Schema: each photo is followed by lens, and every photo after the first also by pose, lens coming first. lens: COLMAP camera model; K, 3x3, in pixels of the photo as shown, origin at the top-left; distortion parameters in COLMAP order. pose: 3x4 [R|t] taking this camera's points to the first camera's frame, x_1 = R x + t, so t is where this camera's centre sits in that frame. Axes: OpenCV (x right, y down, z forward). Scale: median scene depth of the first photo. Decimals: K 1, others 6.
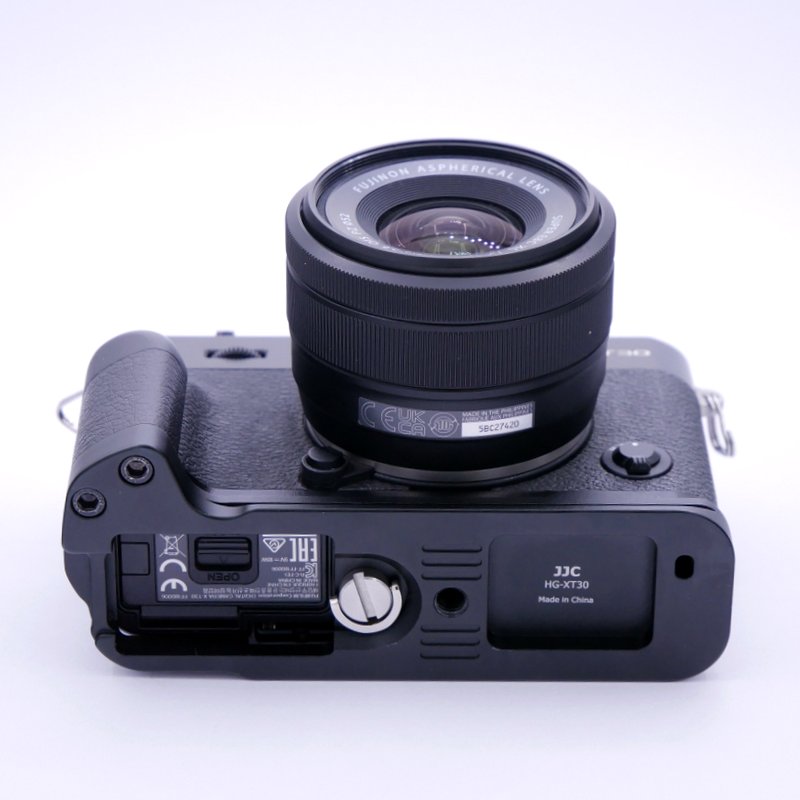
lens RADIAL K [[3133.7, 0, 400.0], [0, 3133.7, 400.0], [0, 0, 1]] dist [0.004304, -1.067451]
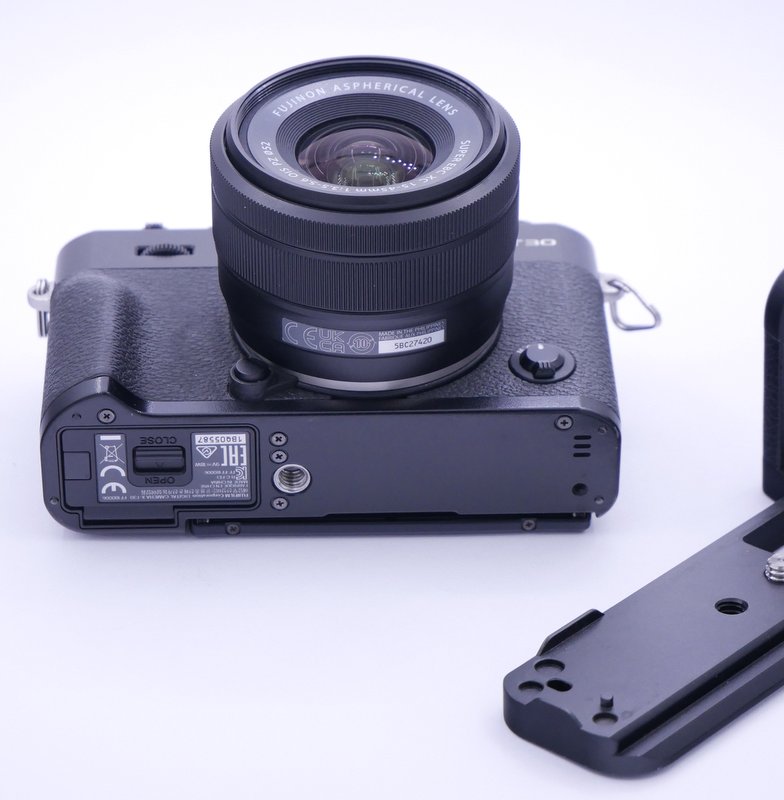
lens RADIAL K [[3392.5, 0, 392.0], [0, 3392.5, 400.0], [0, 0, 1]] dist [-0.046432, -3.228457]
pose [[0.999658, -0.018406, 0.018598, 0.002249], [0.015794, 0.991130, 0.131951, -0.122818], [-0.020862, -0.131612, 0.991082, -0.152090]]
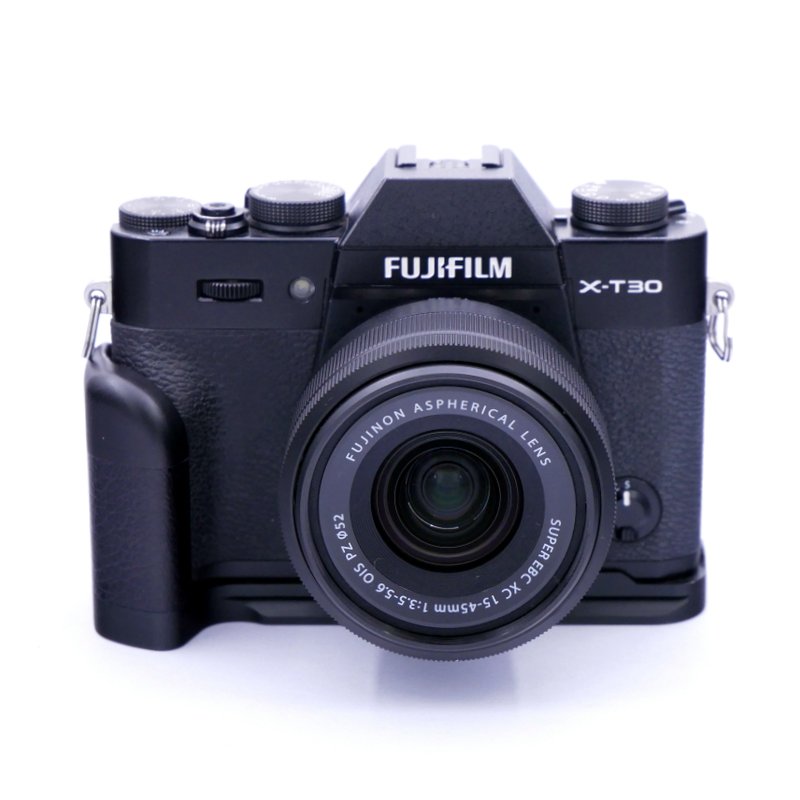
lens RADIAL K [[3133.7, 0, 400.0], [0, 3133.7, 400.0], [0, 0, 1]] dist [0.004304, -1.067451]
pose [[0.999742, 0.008118, -0.021228, 0.021871], [0.019416, 0.180413, 0.983399, -1.021873], [0.011813, -0.983557, 0.180209, 0.852070]]
